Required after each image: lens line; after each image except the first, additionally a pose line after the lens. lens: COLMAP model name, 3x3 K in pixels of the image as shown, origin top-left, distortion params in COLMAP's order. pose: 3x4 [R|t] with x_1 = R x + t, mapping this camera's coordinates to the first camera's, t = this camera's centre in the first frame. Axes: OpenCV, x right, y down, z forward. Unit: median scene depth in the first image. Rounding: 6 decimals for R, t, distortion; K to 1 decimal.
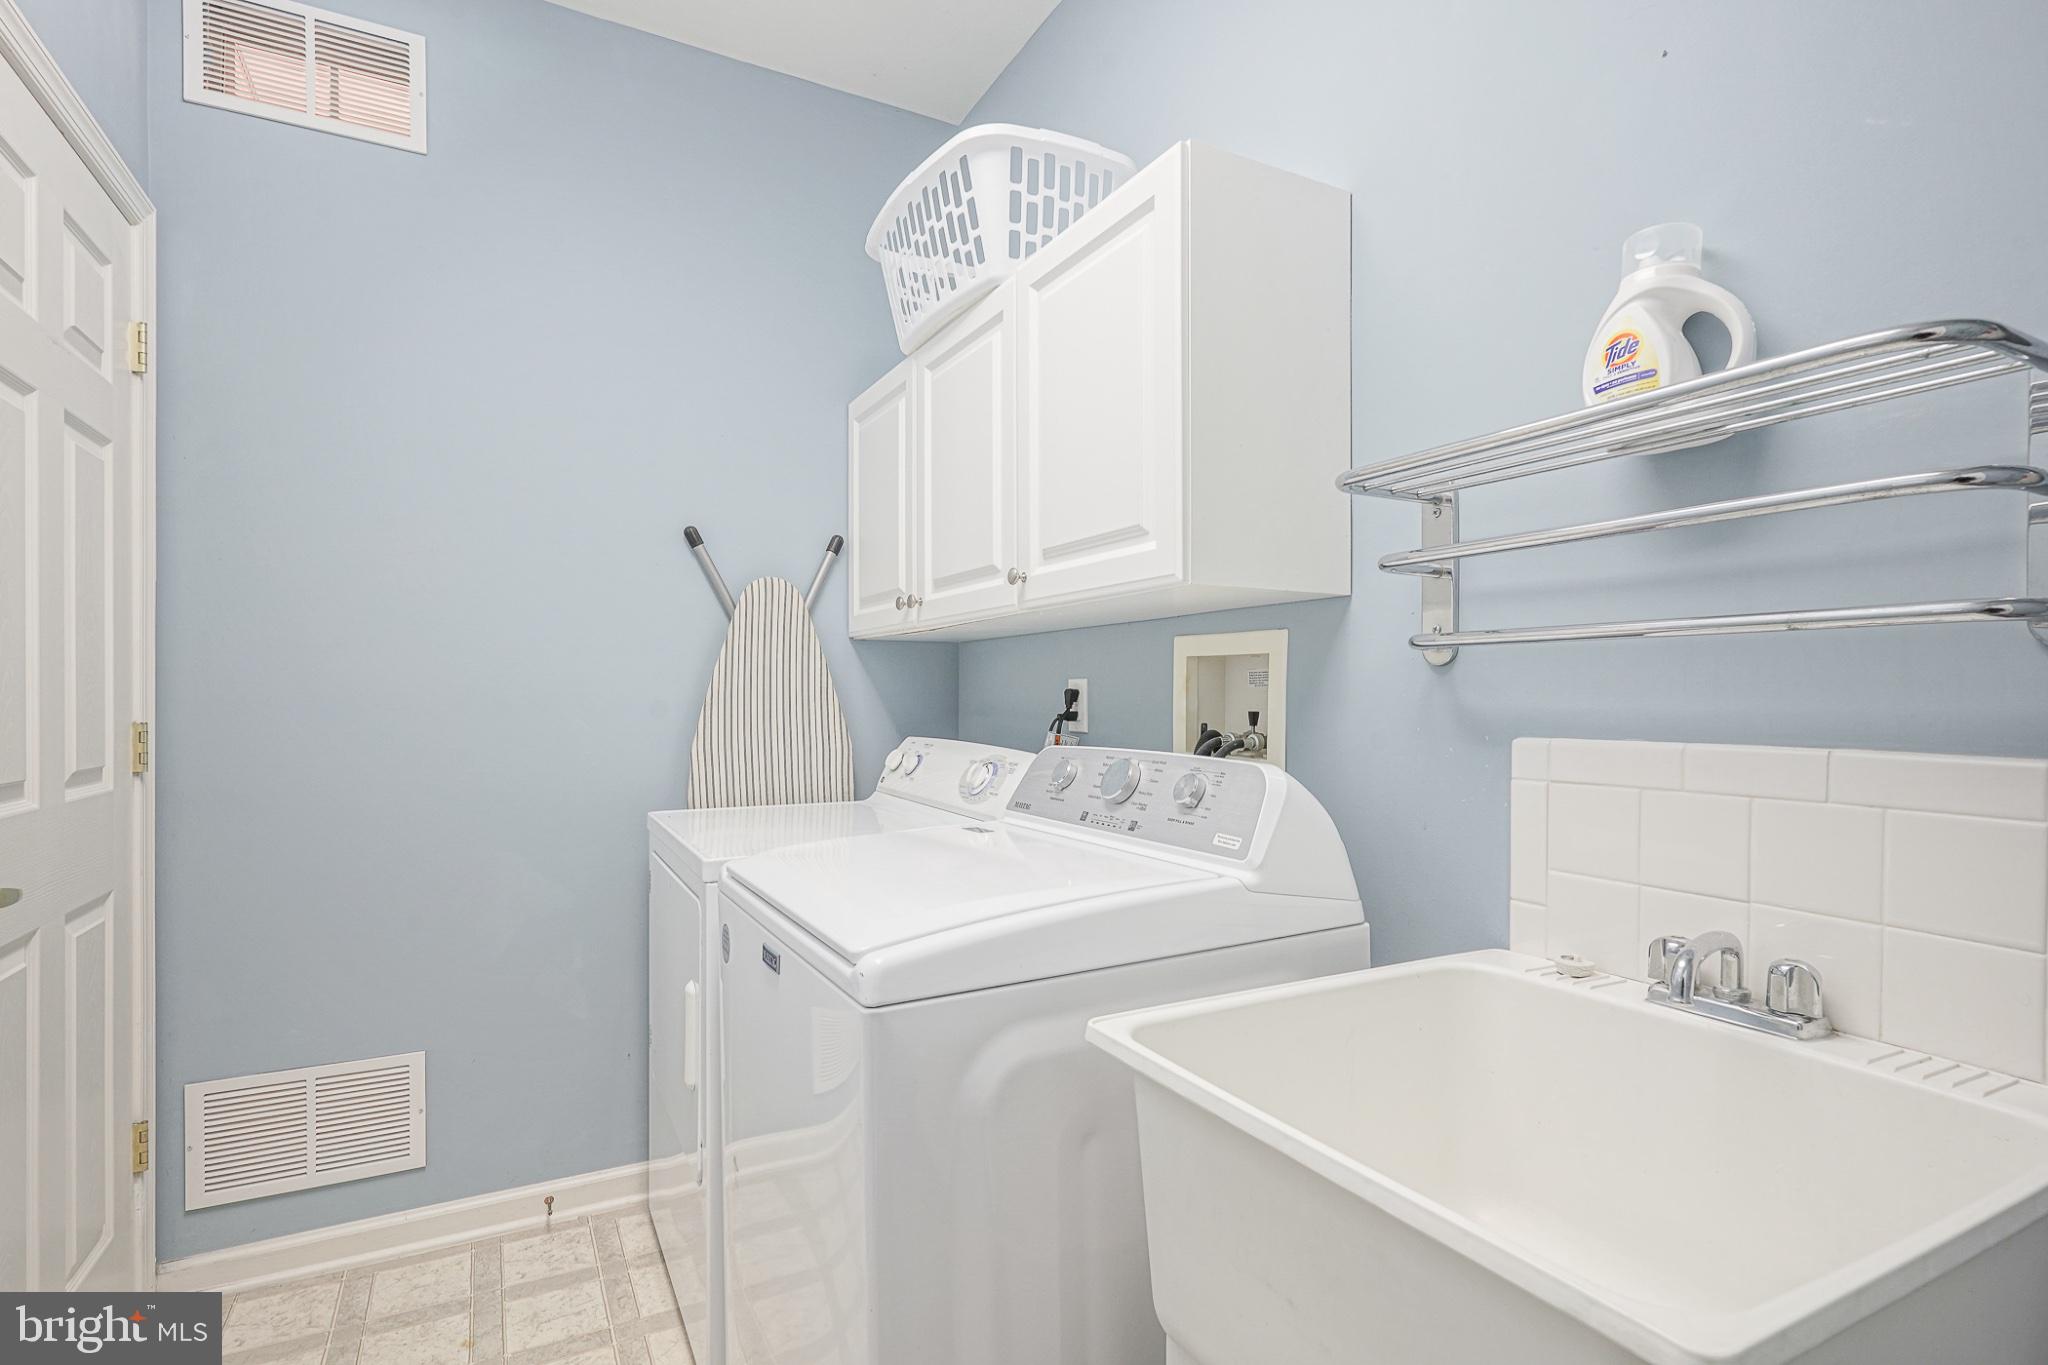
lens RADIAL K [[1013.6, 0, 1017.8], [0, 1013.6, 698.5], [0, 0, 1]] dist [-0.008223, 0.004062]
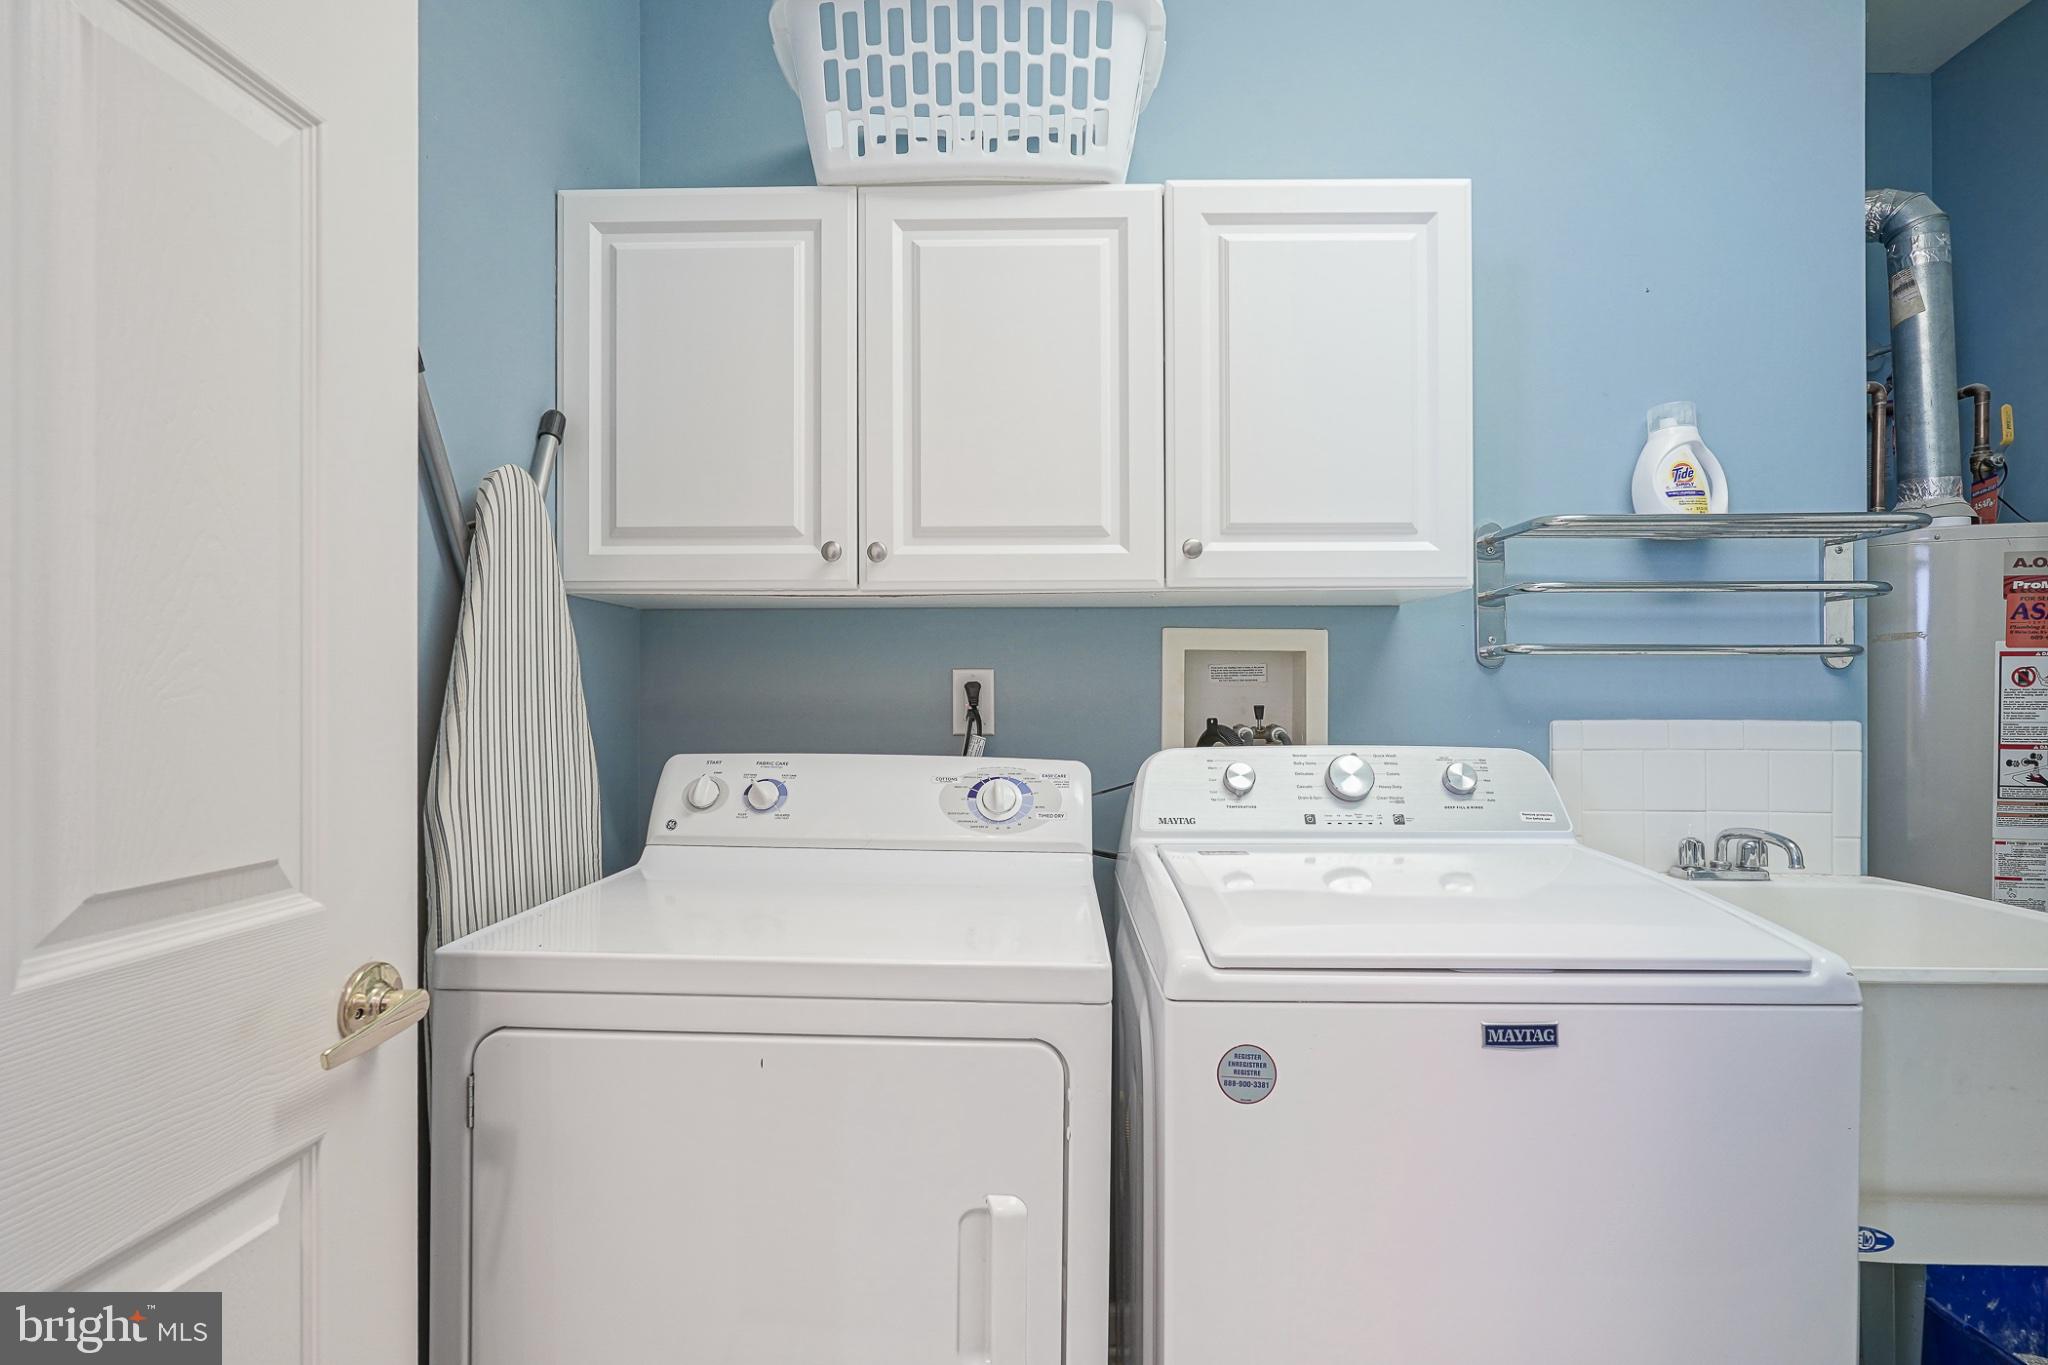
lens RADIAL K [[1013.6, 0, 1027.0], [0, 1013.6, 679.3], [0, 0, 1]] dist [-0.008223, 0.004062]
pose [[0.478216, 0.006723, 0.878216, -0.797672], [0.001128, 0.999965, -0.008270, -0.005514], [-0.878242, 0.004945, 0.478192, 0.710876]]
